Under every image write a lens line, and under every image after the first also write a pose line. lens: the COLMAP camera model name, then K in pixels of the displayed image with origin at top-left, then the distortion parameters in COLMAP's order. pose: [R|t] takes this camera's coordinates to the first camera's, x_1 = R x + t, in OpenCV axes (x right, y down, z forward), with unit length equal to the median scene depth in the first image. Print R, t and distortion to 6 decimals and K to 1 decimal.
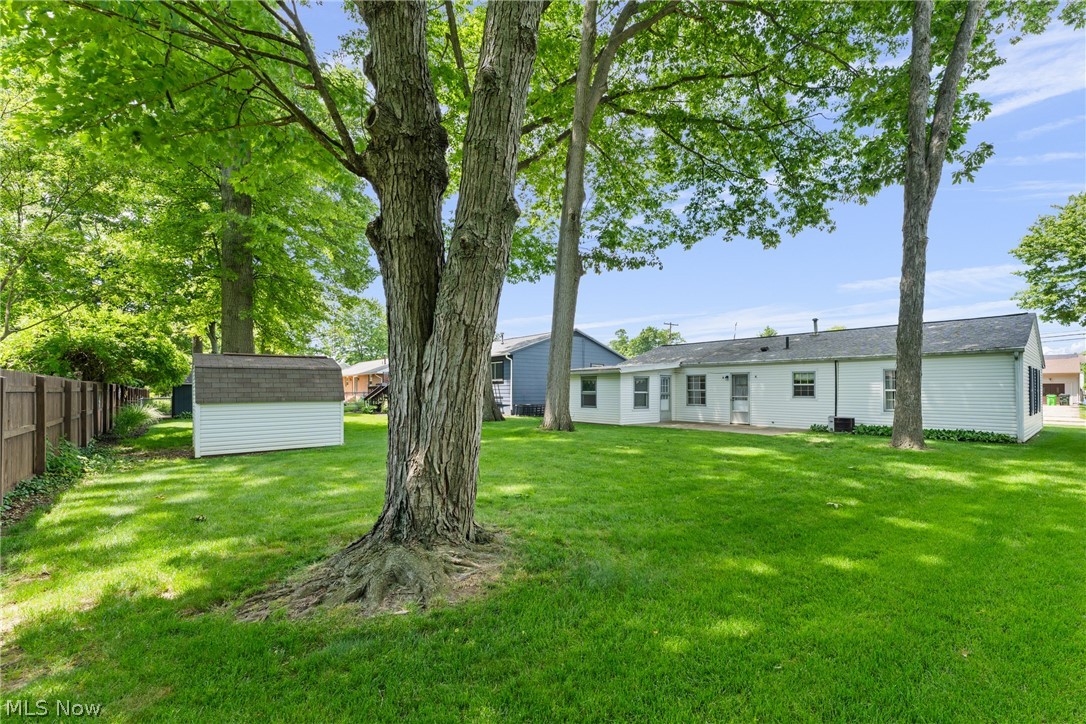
lens RADIAL K [[446.9, 0, 571.2], [0, 446.9, 385.9], [0, 0, 1]] dist [0.000624, 0.000131]
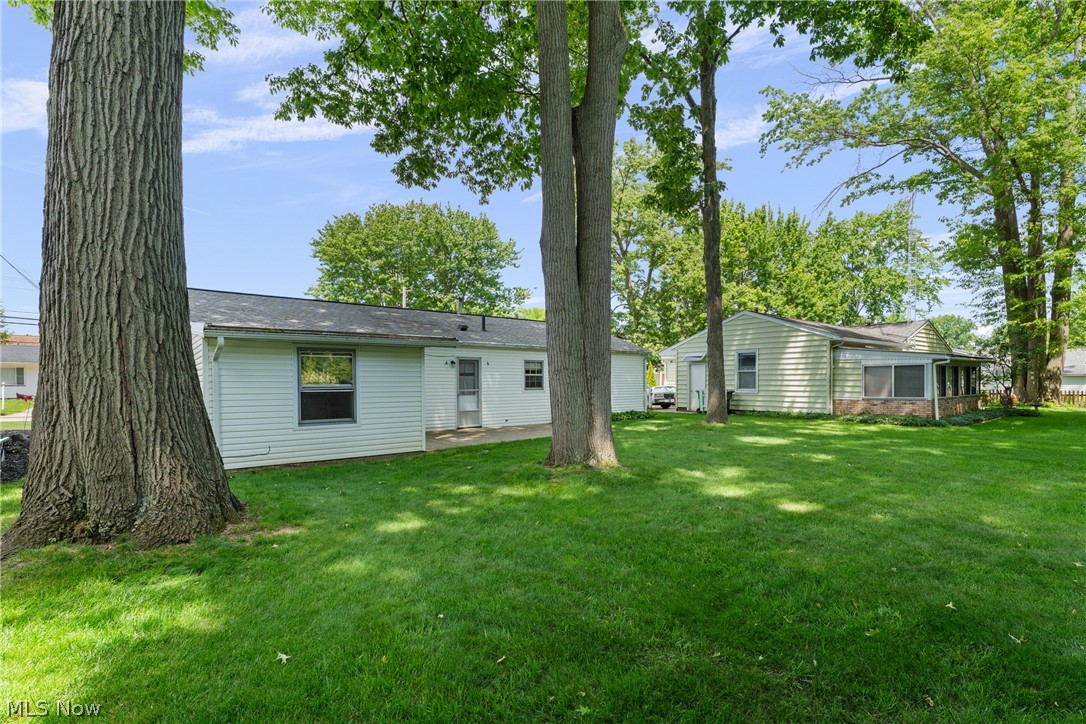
lens RADIAL K [[536.9, 0, 547.4], [0, 536.9, 386.8], [0, 0, 1]] dist [0.000130, 0.000003]
pose [[0.016518, -0.010039, 0.999813, -0.486234], [-0.004665, 0.999938, 0.010117, 0.008832], [-0.999853, -0.004831, 0.016470, 0.839056]]
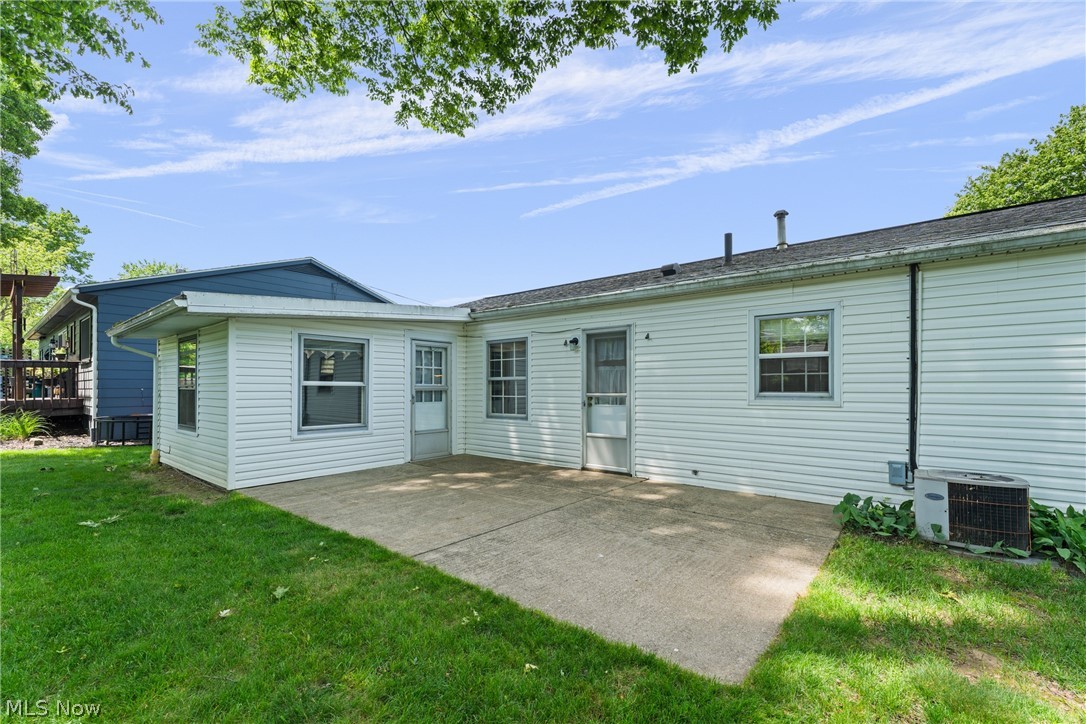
lens RADIAL K [[446.9, 0, 571.2], [0, 446.9, 385.9], [0, 0, 1]] dist [0.000624, 0.000131]
pose [[0.979237, -0.001628, 0.202710, 0.271037], [0.000412, 0.999982, 0.006042, 0.014506], [-0.202717, -0.005833, 0.979220, 0.641106]]
